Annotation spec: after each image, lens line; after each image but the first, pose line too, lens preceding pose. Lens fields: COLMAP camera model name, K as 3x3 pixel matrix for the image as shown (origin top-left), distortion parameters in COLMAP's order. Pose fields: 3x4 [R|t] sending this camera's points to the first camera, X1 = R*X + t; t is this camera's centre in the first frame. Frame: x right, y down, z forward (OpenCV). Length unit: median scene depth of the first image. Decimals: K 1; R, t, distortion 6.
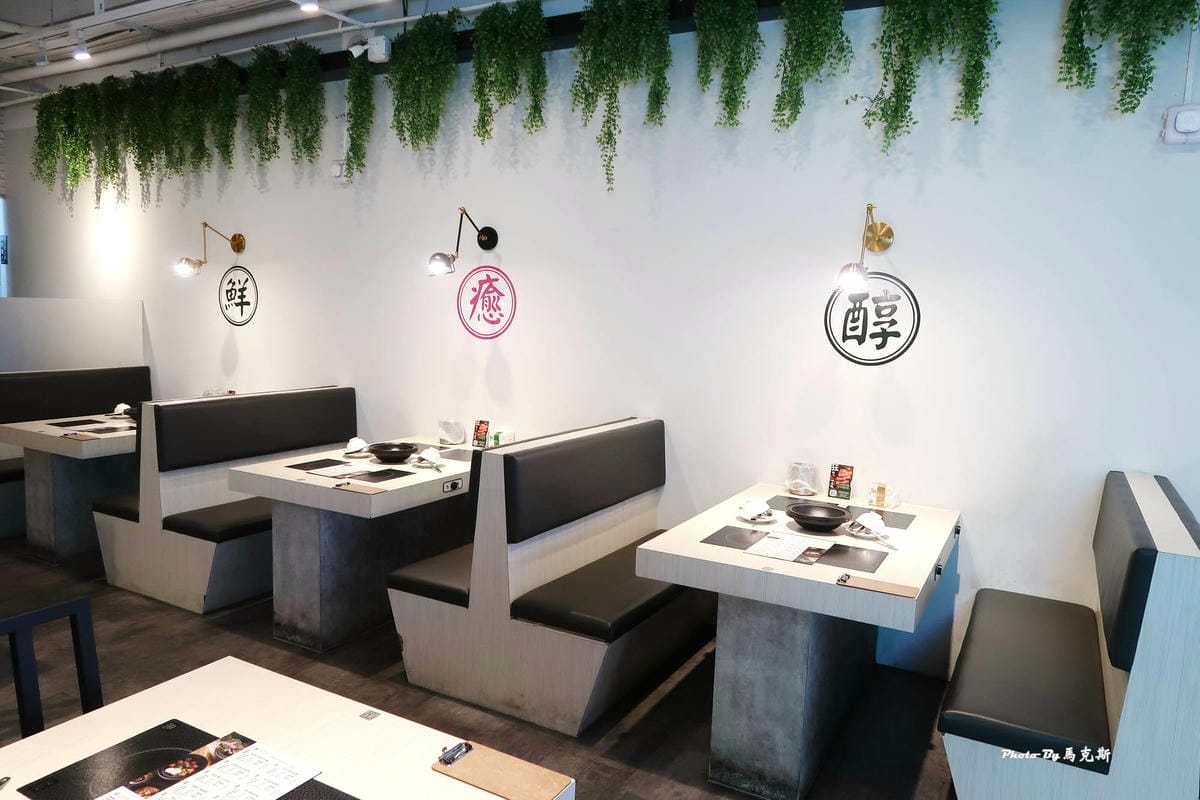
lens RADIAL K [[820.1, 0, 599.9], [0, 820.1, 408.5], [0, 0, 1]] dist [-0.014540, -0.001460]
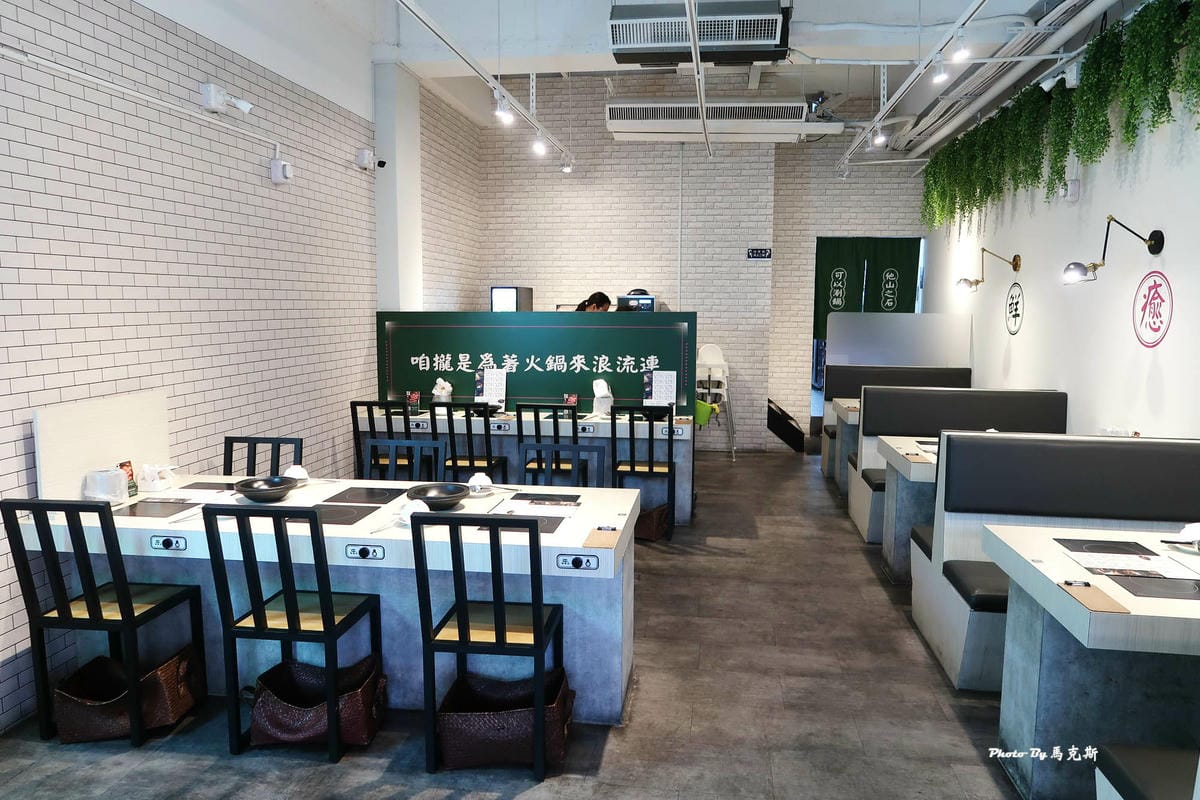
lens RADIAL K [[820.1, 0, 603.6], [0, 820.1, 398.6], [0, 0, 1]] dist [-0.014540, -0.001460]
pose [[0.365271, 0.076928, -0.927717, 0.513190], [-0.111182, 0.993051, 0.038570, 0.008198], [0.924238, 0.089057, 0.371286, 0.067302]]
